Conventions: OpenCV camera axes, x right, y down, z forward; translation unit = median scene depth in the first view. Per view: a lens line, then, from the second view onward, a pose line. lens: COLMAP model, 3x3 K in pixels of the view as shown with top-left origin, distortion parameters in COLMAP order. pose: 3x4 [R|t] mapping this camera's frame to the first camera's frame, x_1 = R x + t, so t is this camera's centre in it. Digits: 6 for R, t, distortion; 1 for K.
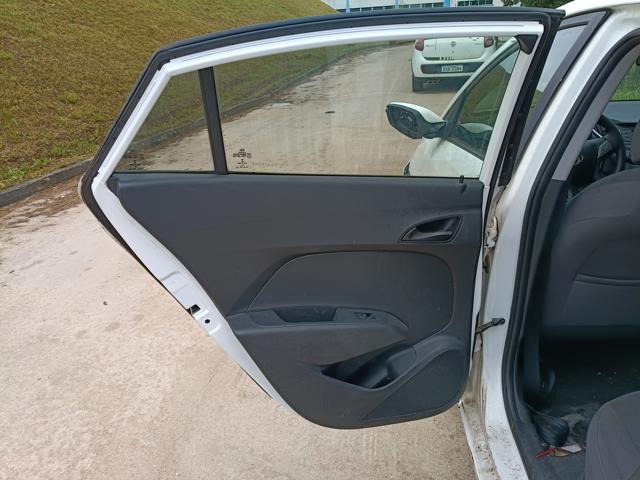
lens RADIAL K [[480.9, 0, 318.8], [0, 480.9, 242.1], [0, 0, 1]] dist [-0.001493, 0.001078]
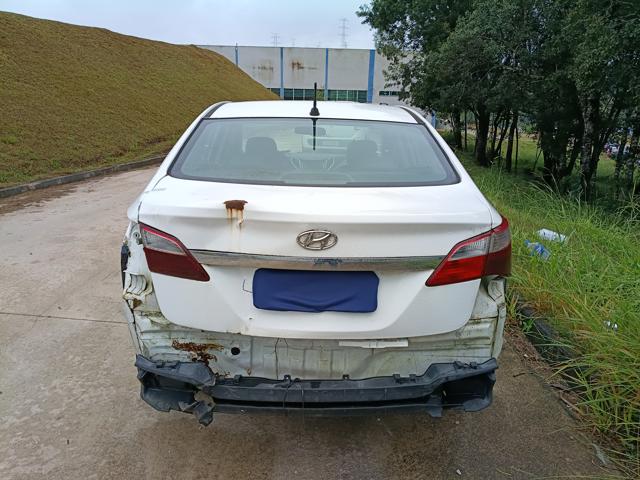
lens RADIAL K [[480.5, 0, 320.0], [0, 480.5, 240.0], [0, 0, 1]] dist [-0.003266, -0.010686]
pose [[0.989613, 0.048866, 0.135196, 0.135244], [-0.028838, 0.988818, -0.146312, 0.129894], [-0.140834, 0.140894, 0.979957, -0.328213]]
